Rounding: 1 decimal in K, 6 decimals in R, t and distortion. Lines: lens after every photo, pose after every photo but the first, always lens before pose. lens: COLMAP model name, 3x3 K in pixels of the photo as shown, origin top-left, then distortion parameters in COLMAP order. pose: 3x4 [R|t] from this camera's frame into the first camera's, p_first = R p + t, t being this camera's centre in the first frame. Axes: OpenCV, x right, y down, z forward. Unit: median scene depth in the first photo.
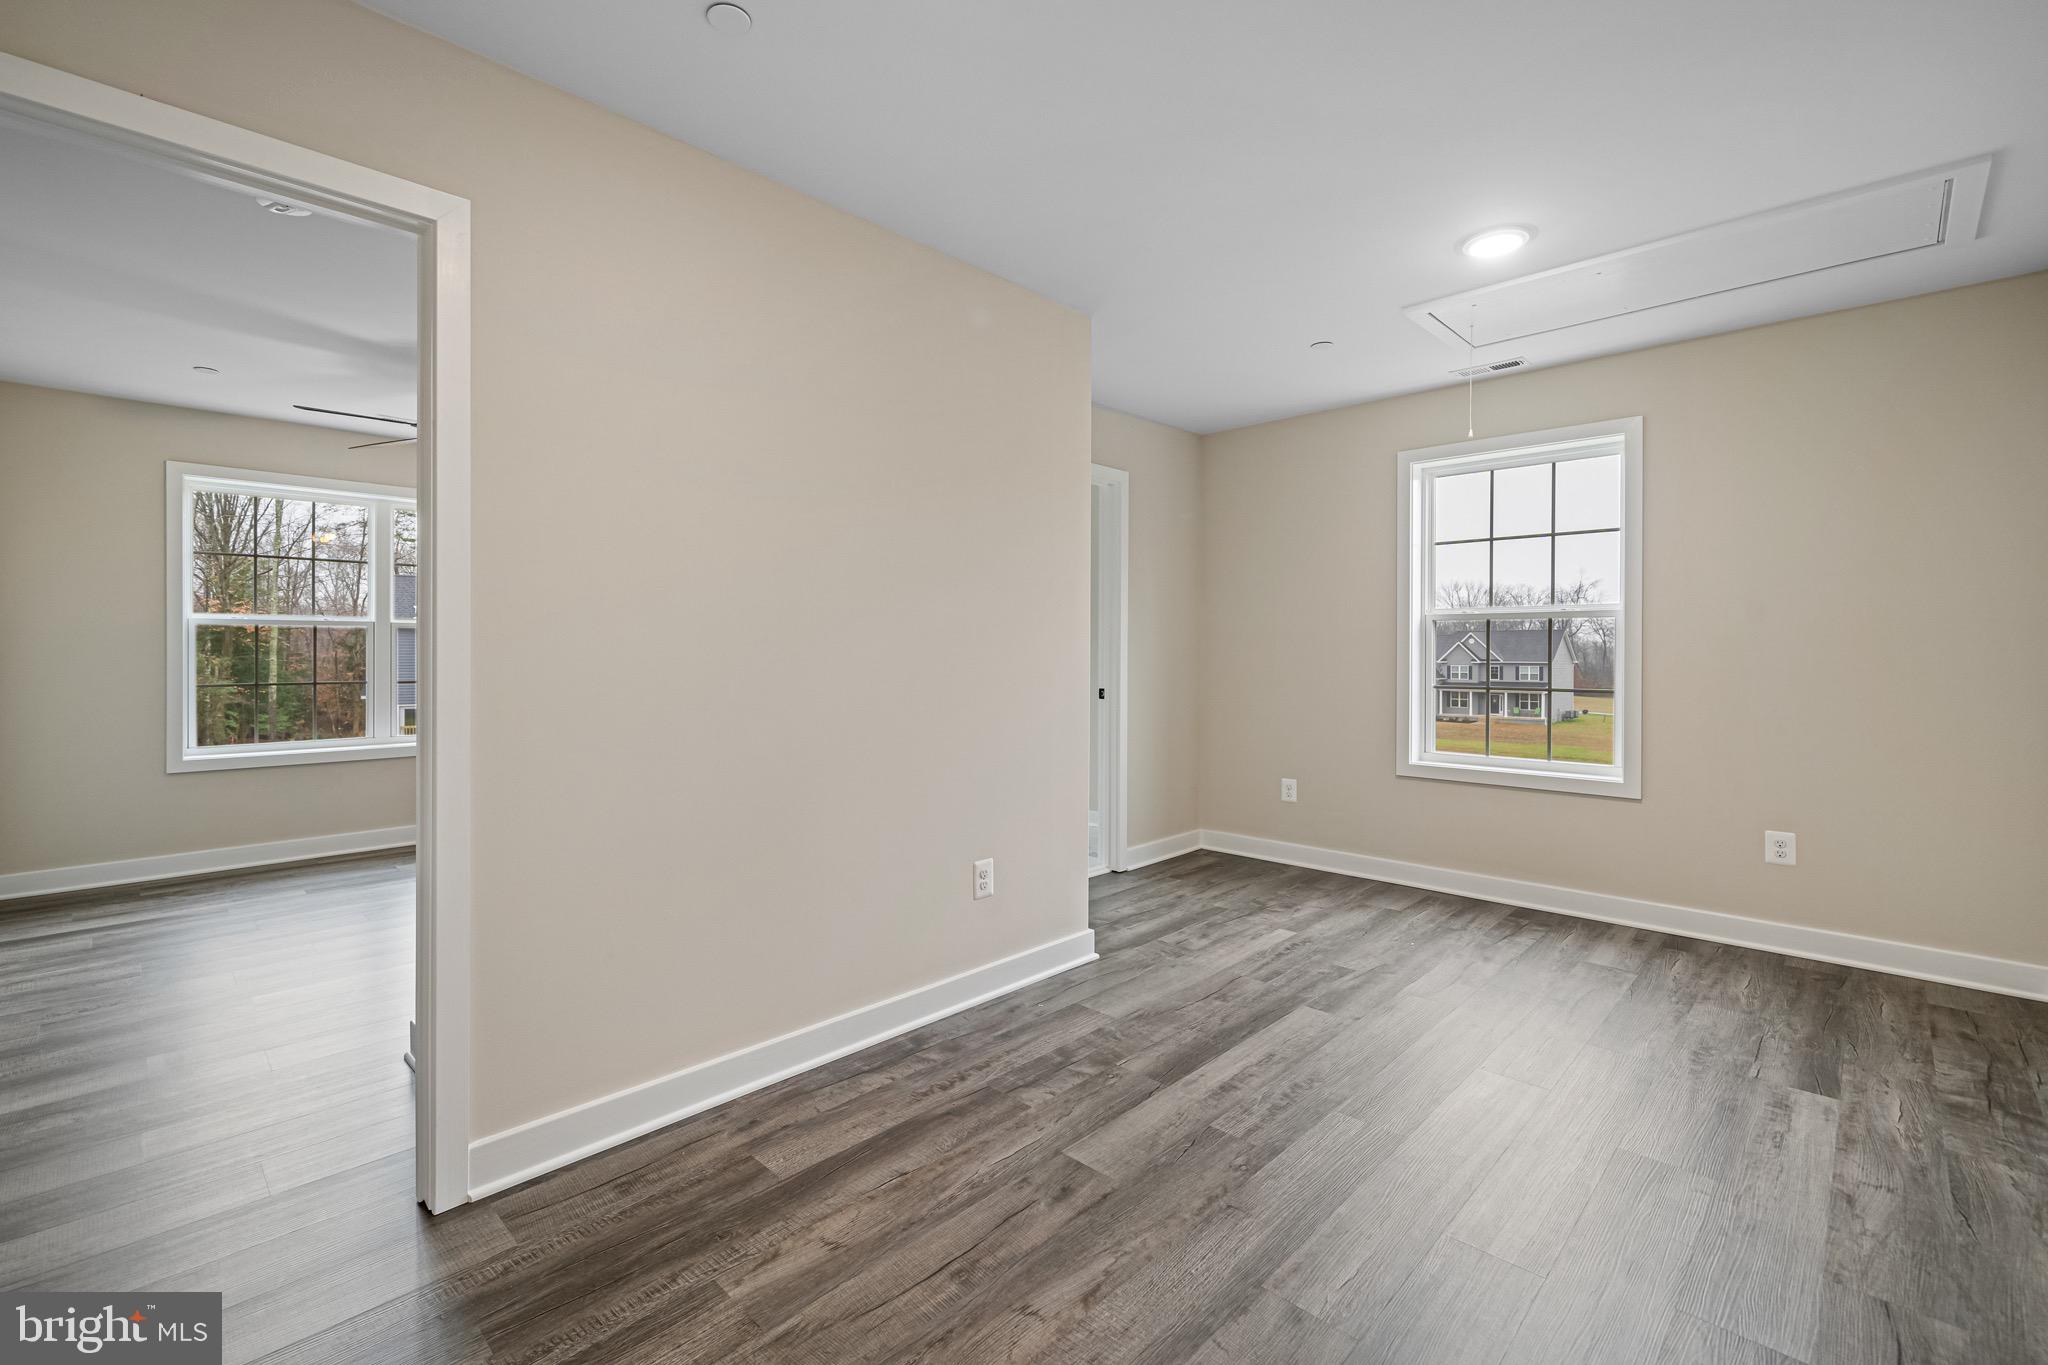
lens RADIAL K [[925.8, 0, 1036.4], [0, 925.8, 667.7], [0, 0, 1]] dist [0.005379, 0.000532]
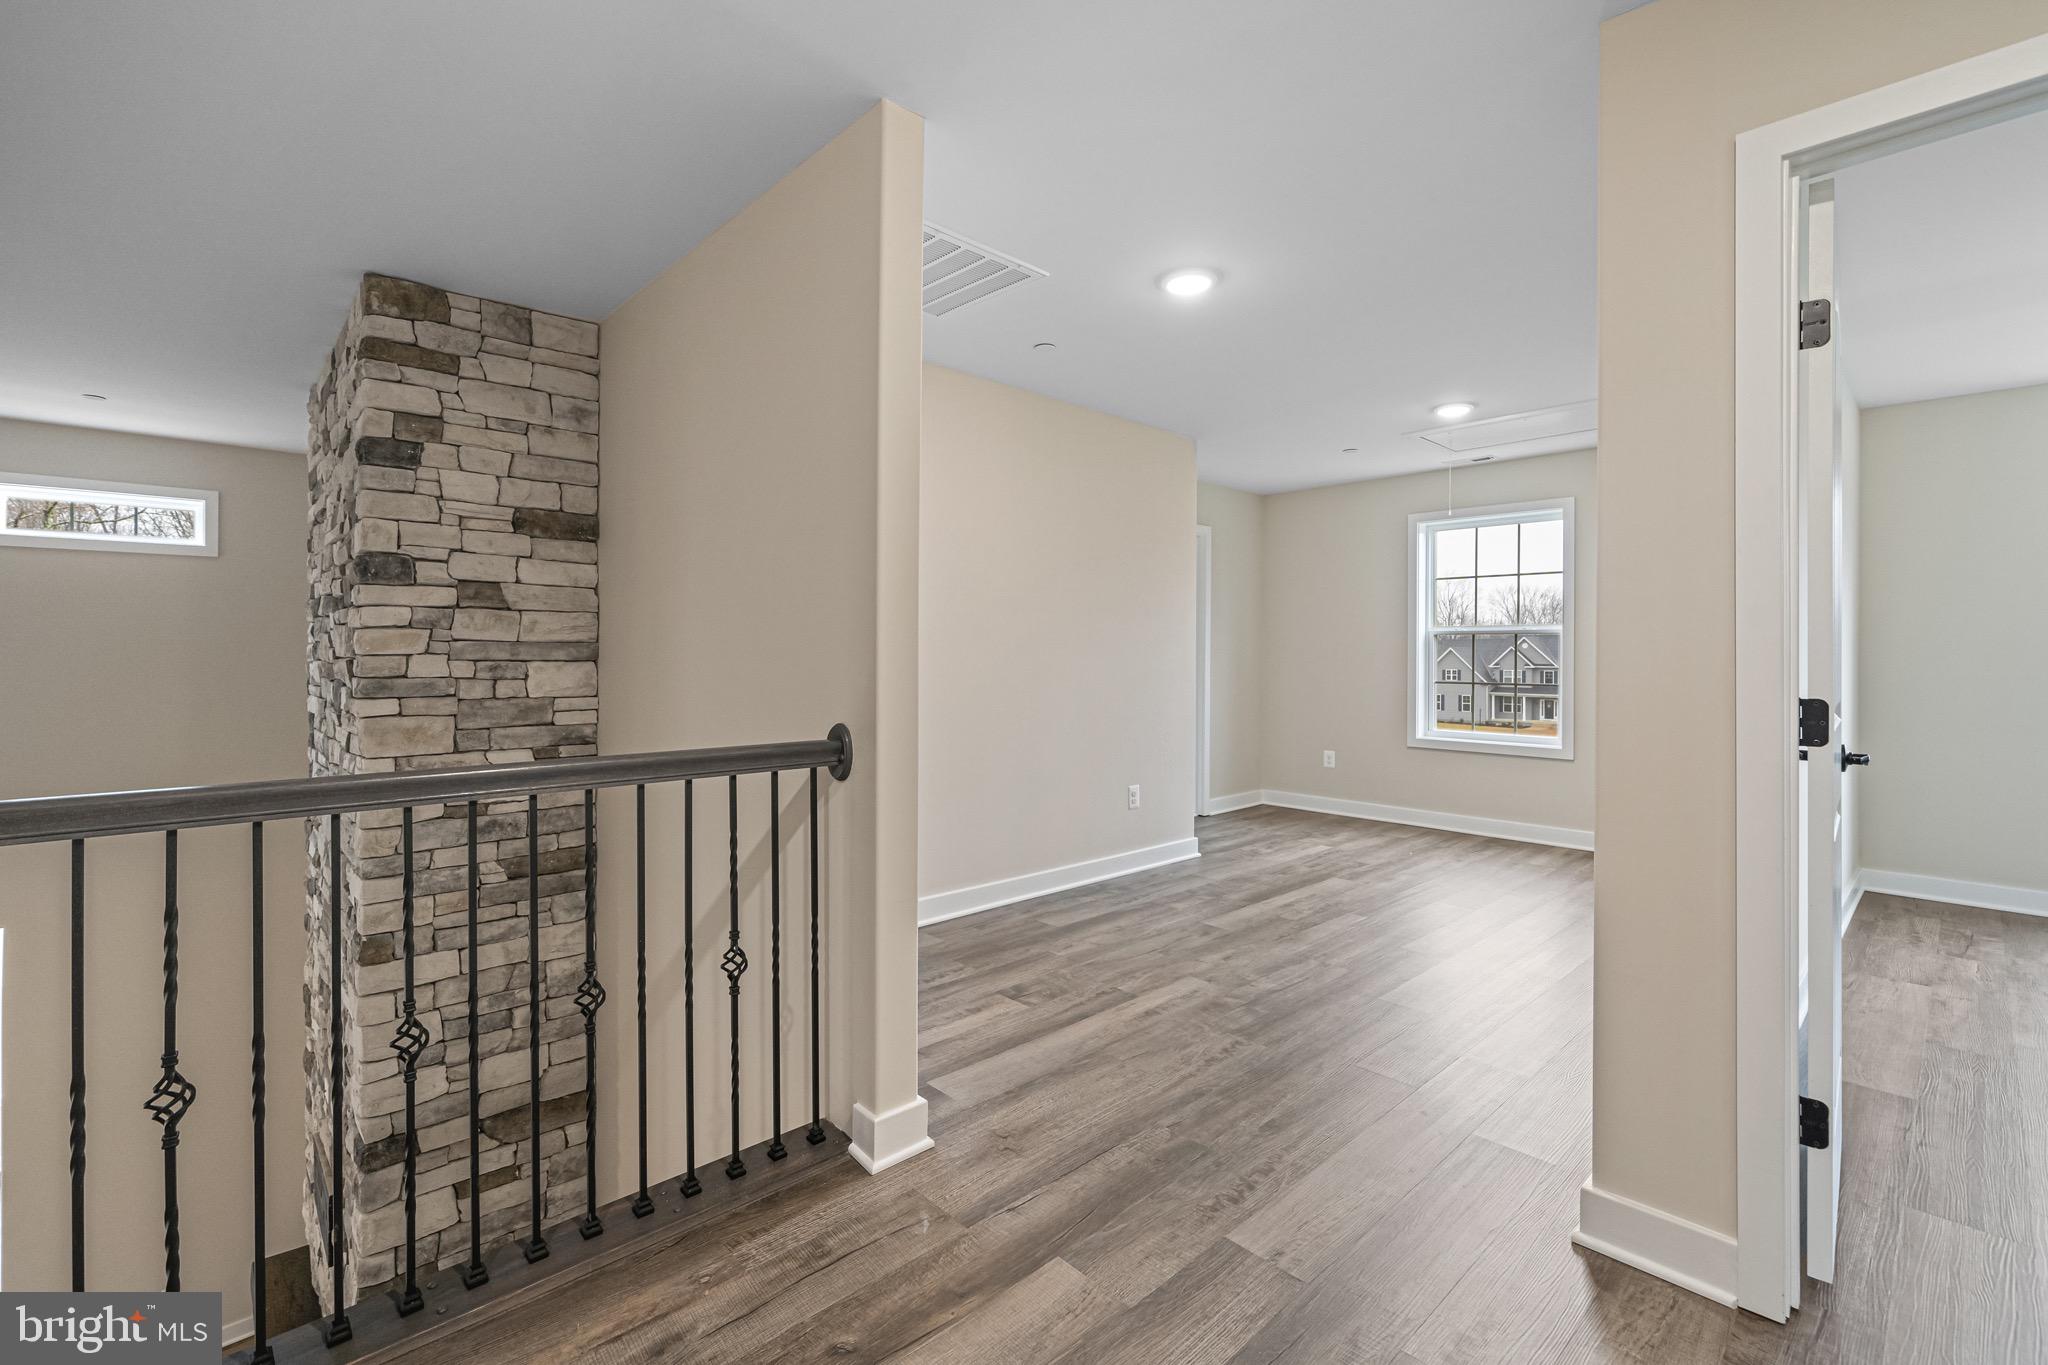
lens RADIAL K [[925.8, 0, 1057.2], [0, 925.8, 672.5], [0, 0, 1]] dist [0.005379, 0.000532]
pose [[0.999577, 0.008312, -0.027859, -0.122275], [-0.008202, 0.999958, 0.004060, 0.007003], [0.027892, -0.003830, 0.999604, -0.501119]]
